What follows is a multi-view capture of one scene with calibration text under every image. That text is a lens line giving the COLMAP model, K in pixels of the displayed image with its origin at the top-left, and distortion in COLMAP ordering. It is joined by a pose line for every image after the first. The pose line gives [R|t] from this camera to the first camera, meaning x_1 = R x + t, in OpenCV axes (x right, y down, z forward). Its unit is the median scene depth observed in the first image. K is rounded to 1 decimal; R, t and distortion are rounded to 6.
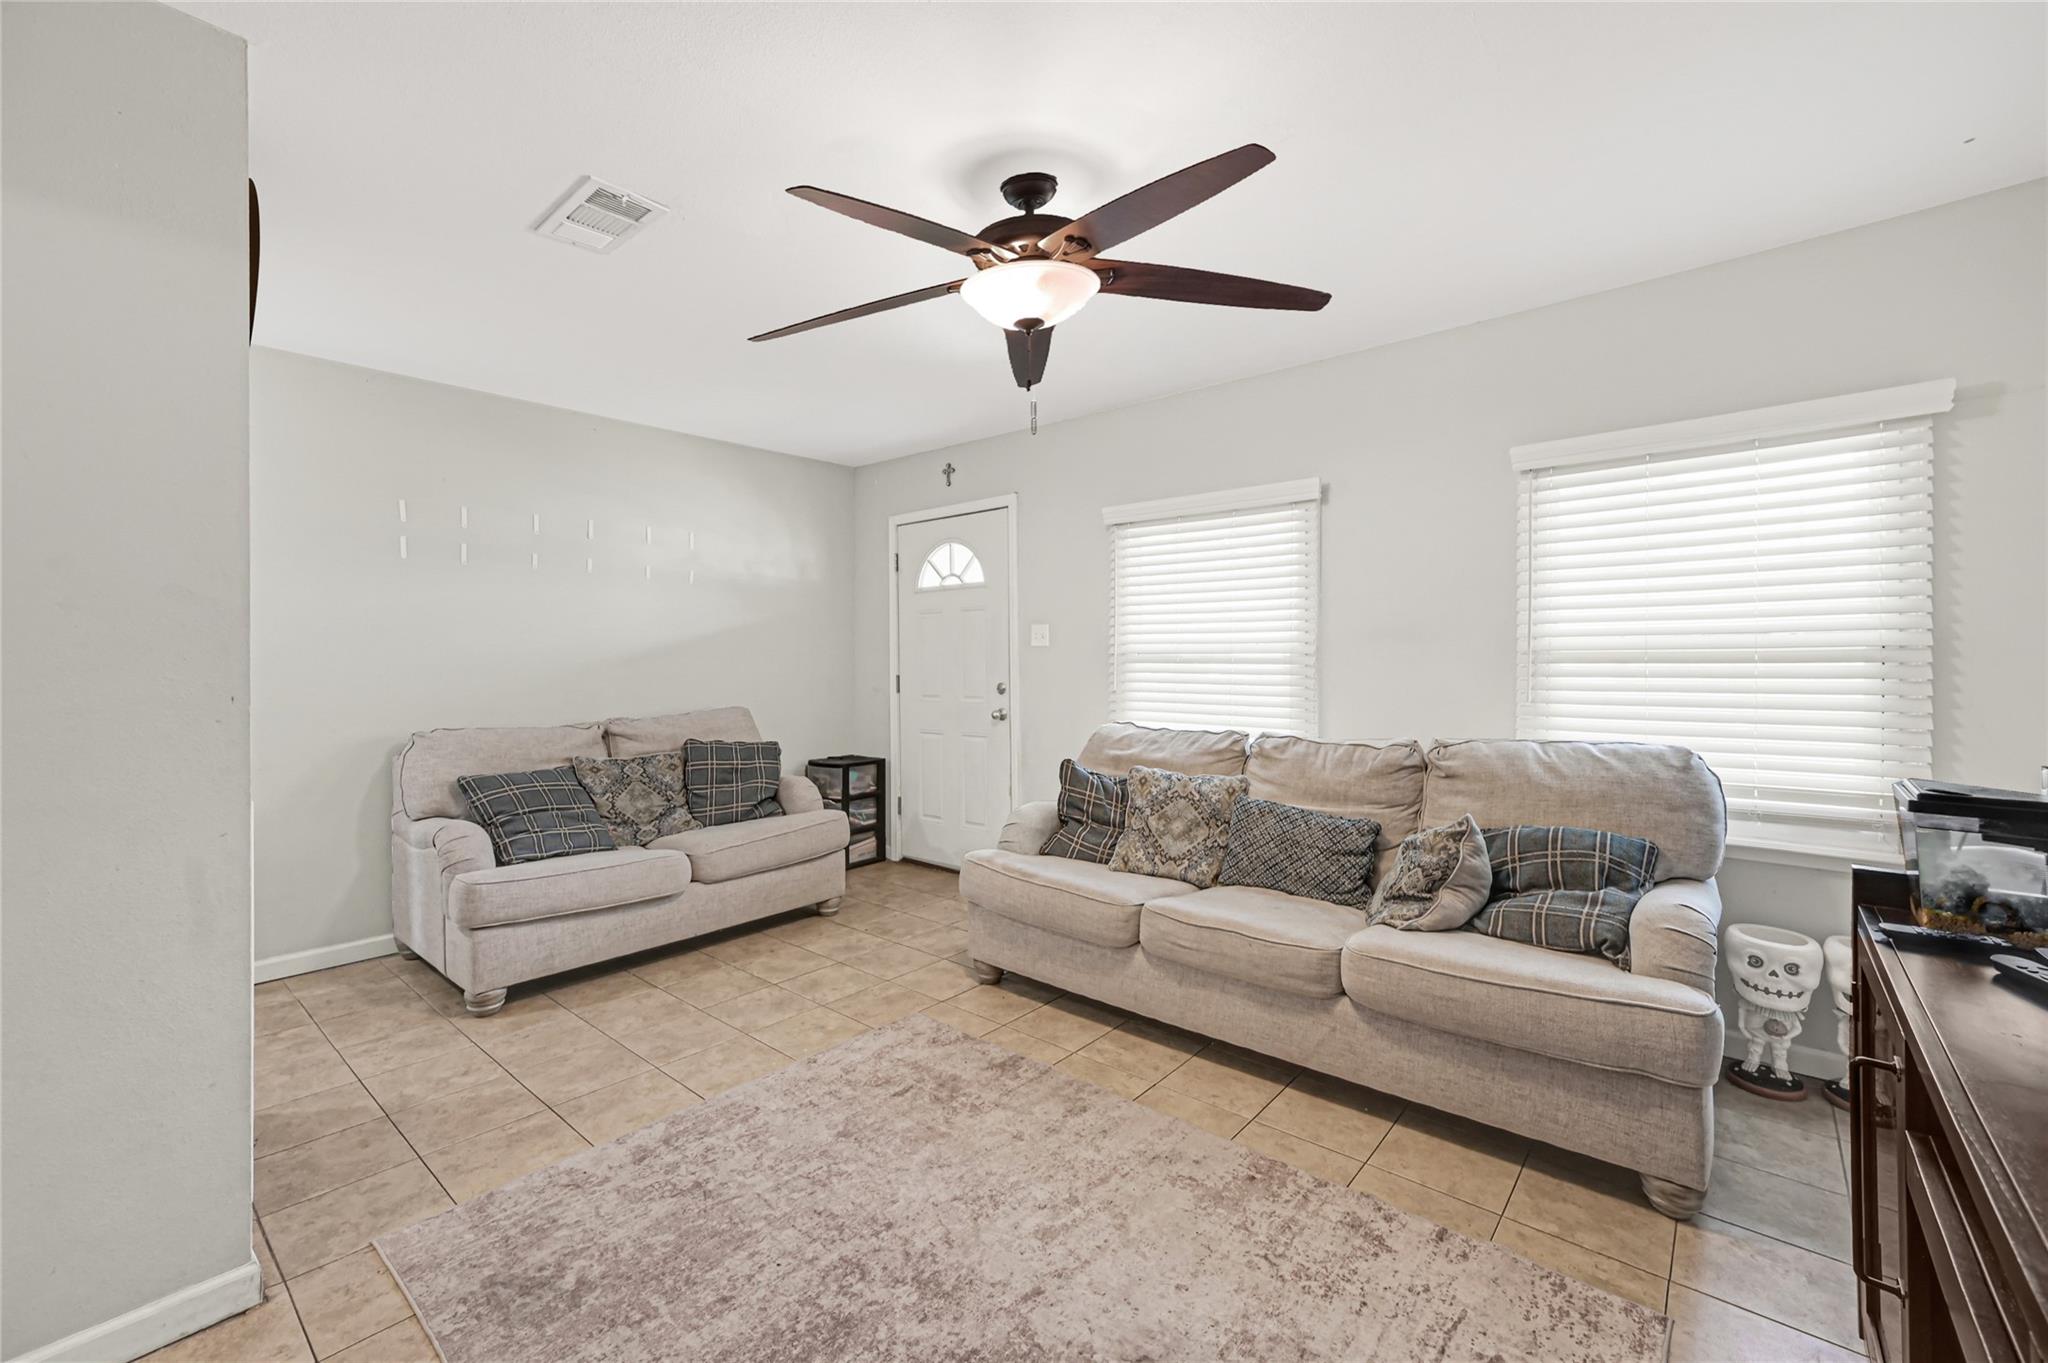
lens RADIAL K [[848.7, 0, 1020.9], [0, 848.7, 665.1], [0, 0, 1]] dist [-0.002354, -0.000222]
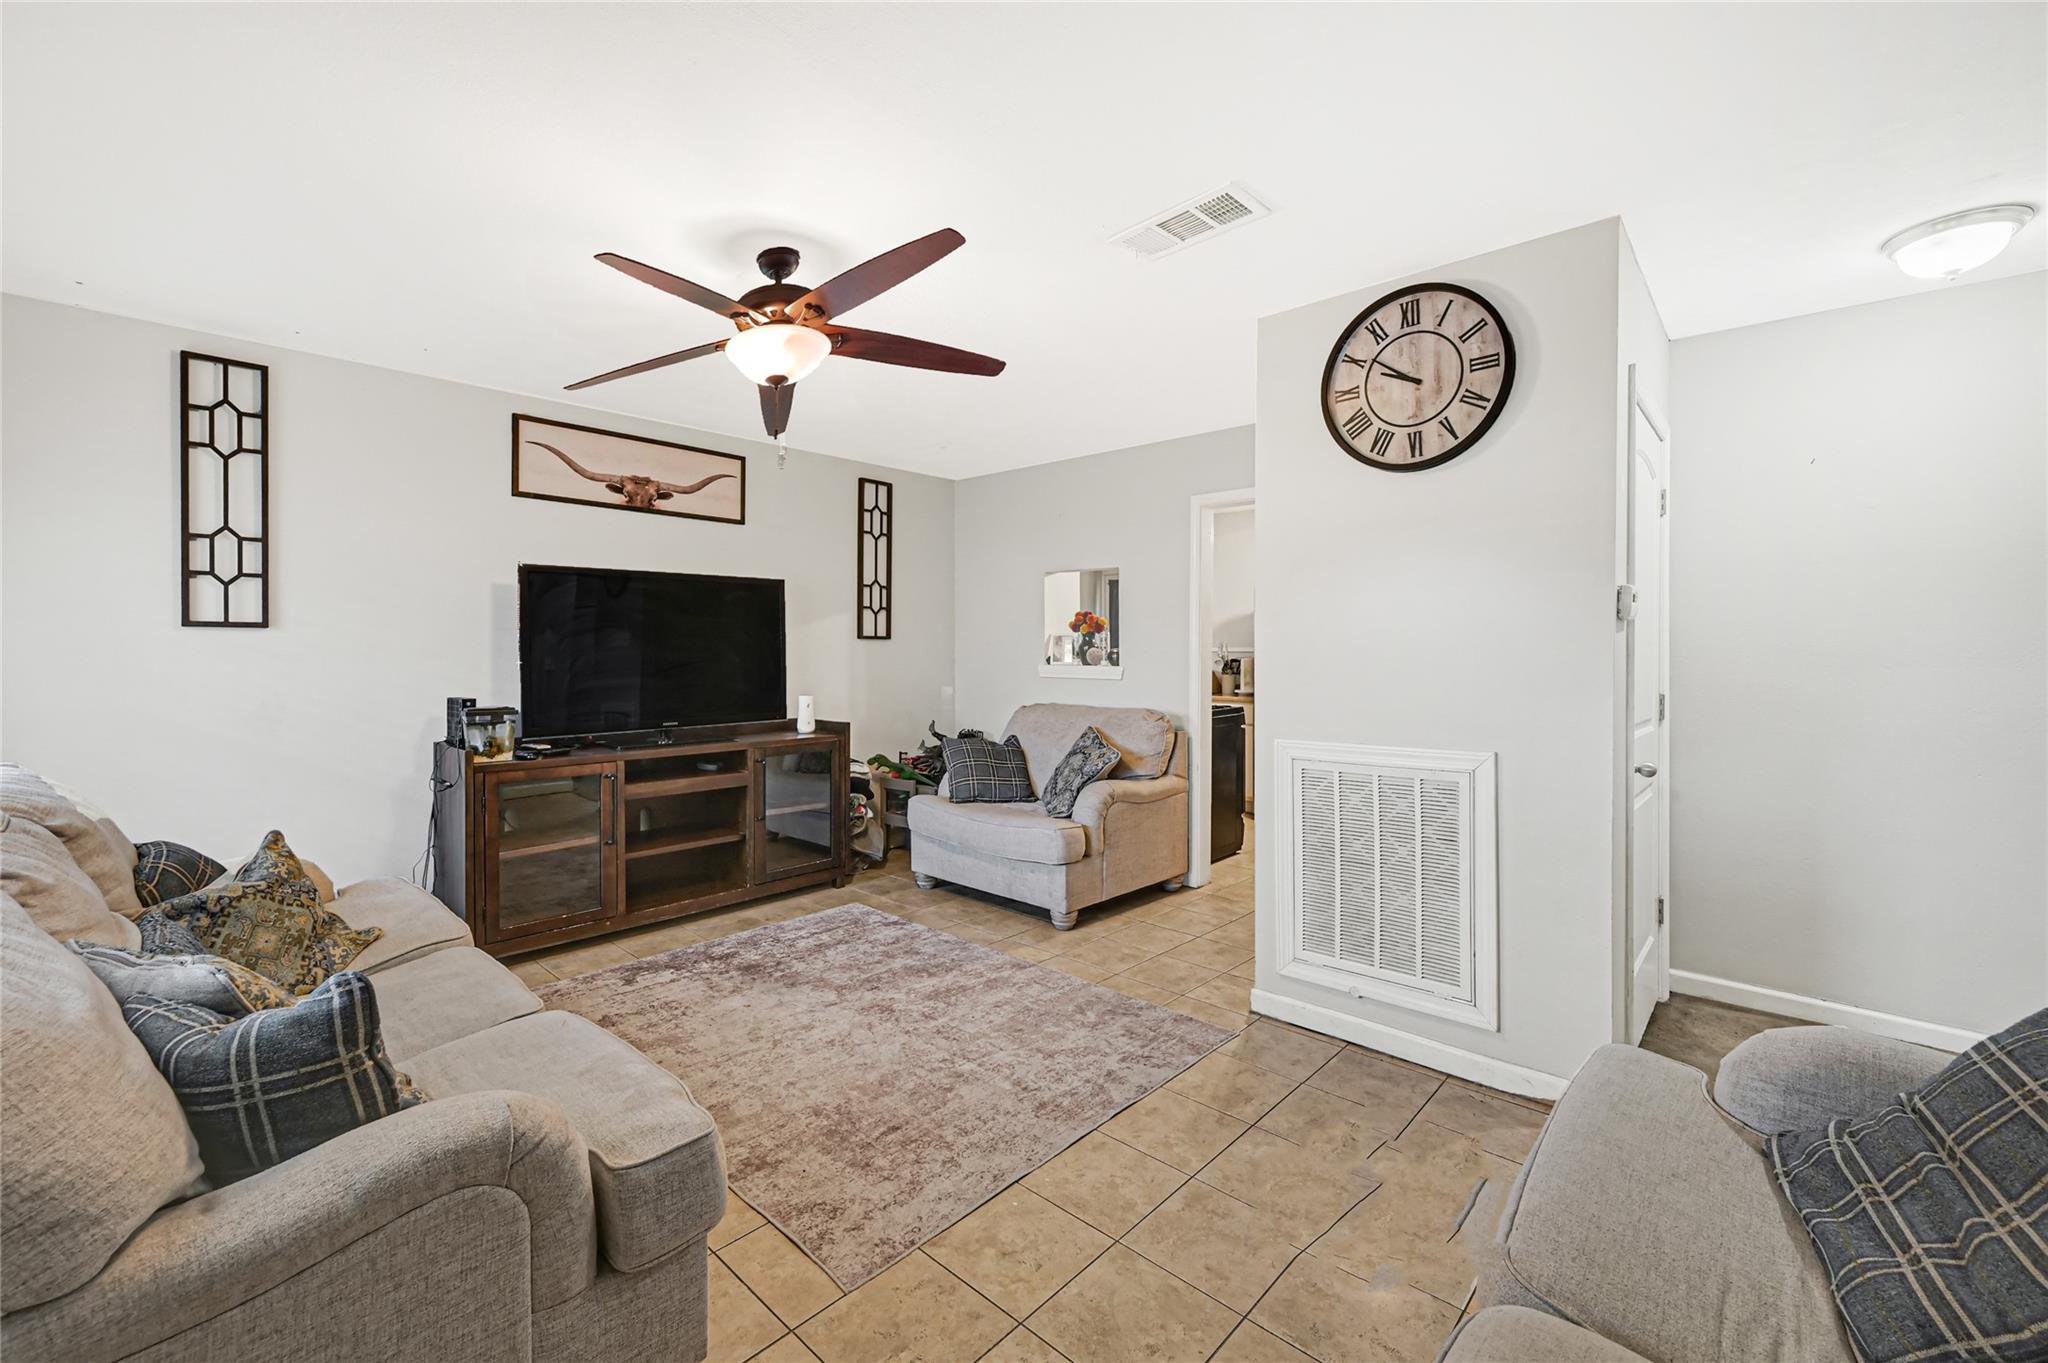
lens RADIAL K [[844.1, 0, 1031.5], [0, 844.1, 650.6], [0, 0, 1]] dist [-0.000649, -0.000143]
pose [[-0.999610, -0.003699, 0.027687, -0.316444], [-0.003579, 0.999984, 0.004414, -0.021809], [-0.027703, 0.004313, -0.999607, 1.898259]]
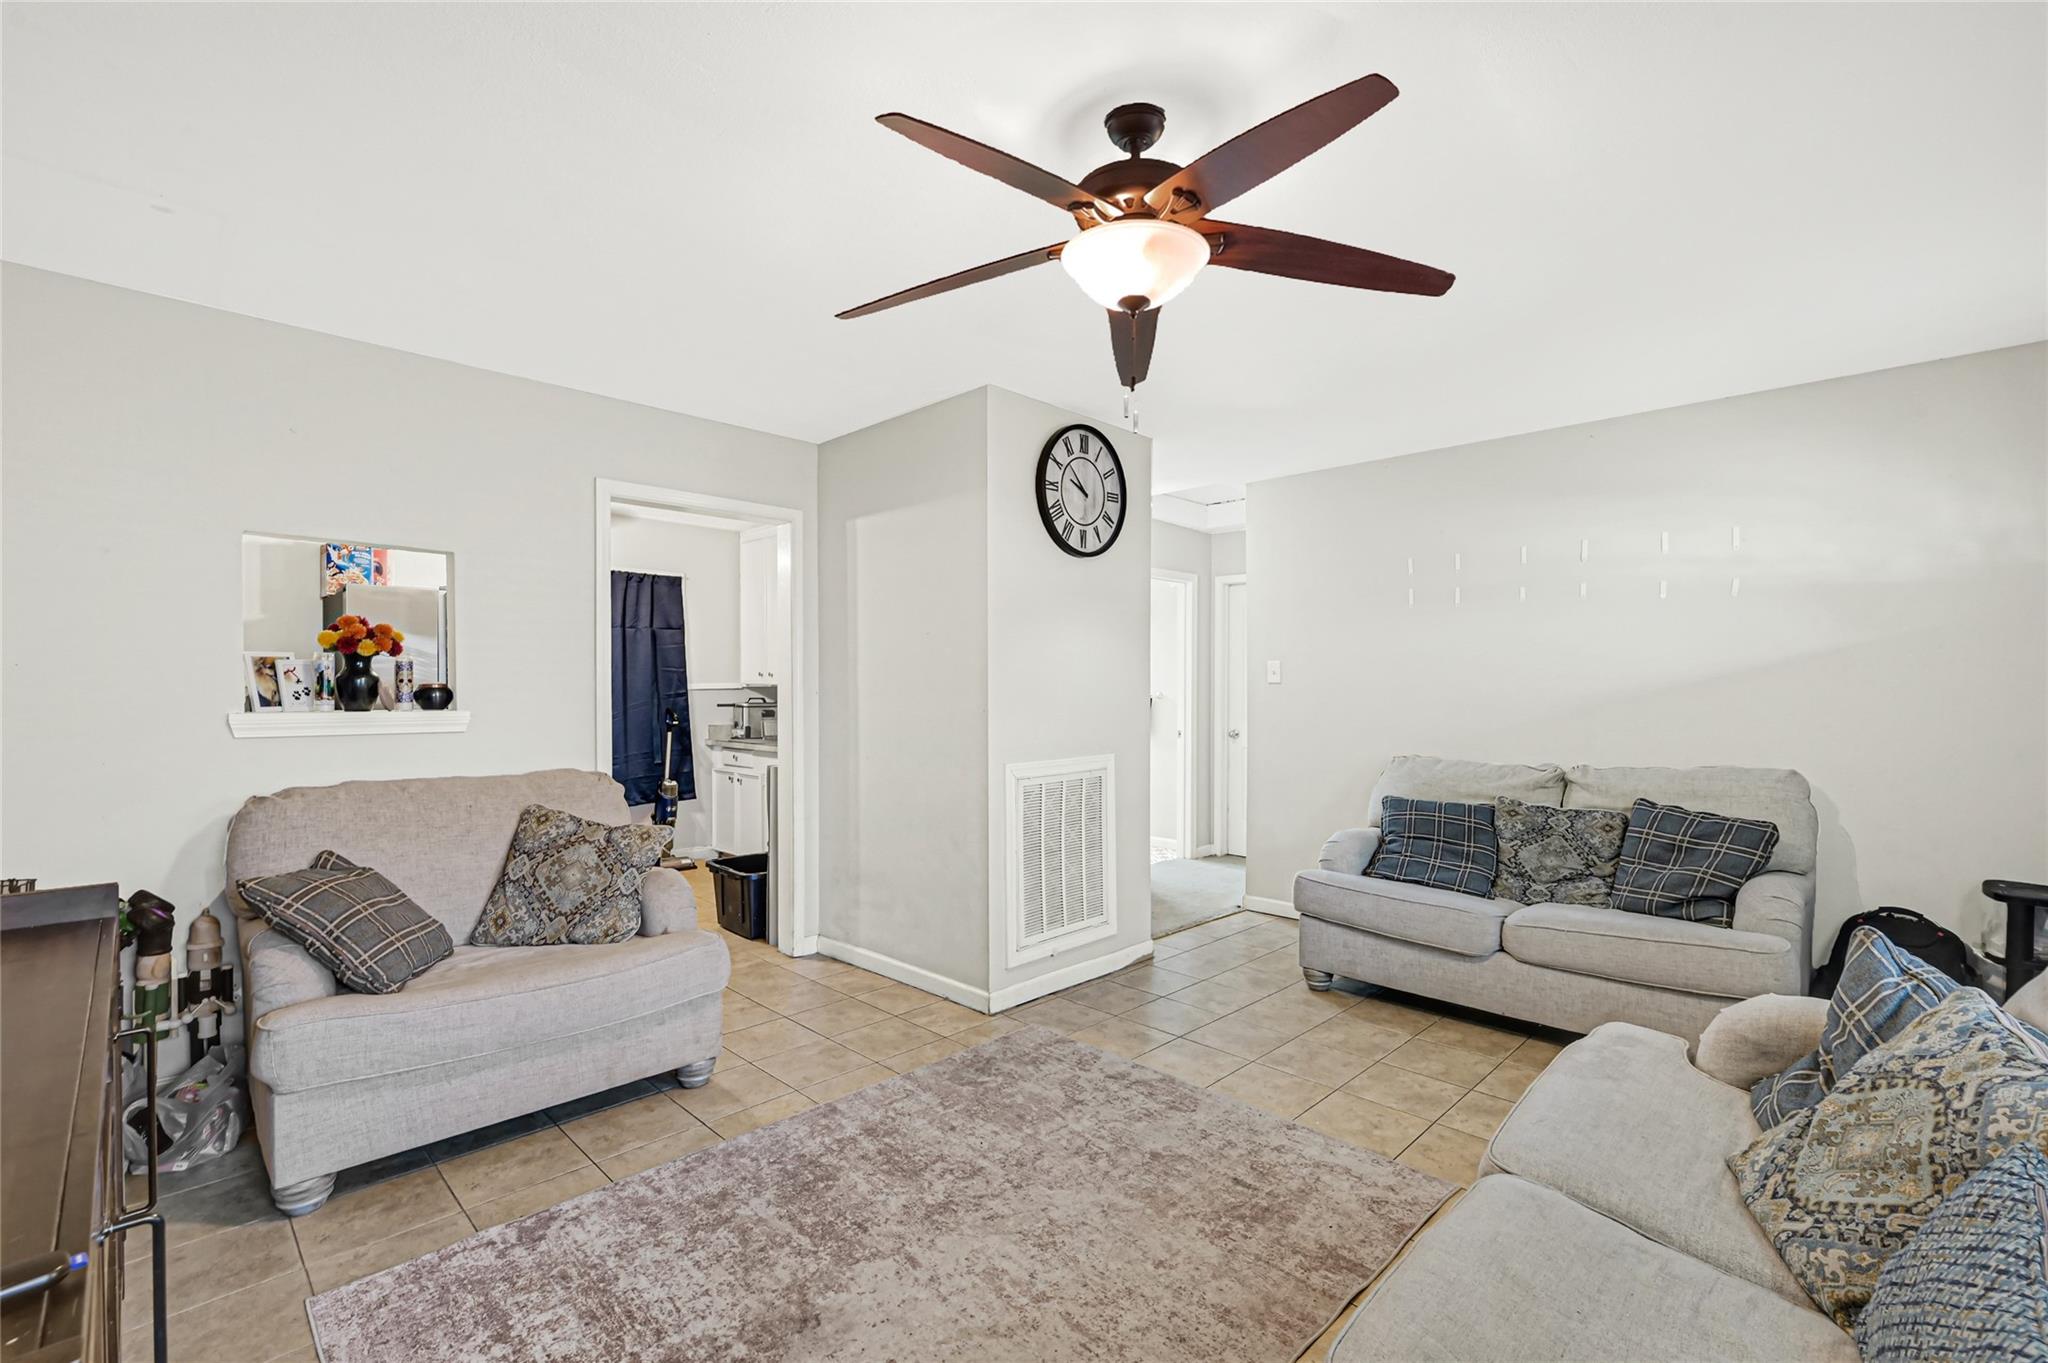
lens RADIAL K [[889.6, 0, 1048.1], [0, 889.6, 689.4], [0, 0, 1]] dist [0.001697, 0.000447]
pose [[-0.061468, 0.005079, -0.998096, 0.807495], [-0.009896, 0.999935, 0.005698, -0.023952], [0.998060, 0.010227, -0.061413, 0.842515]]
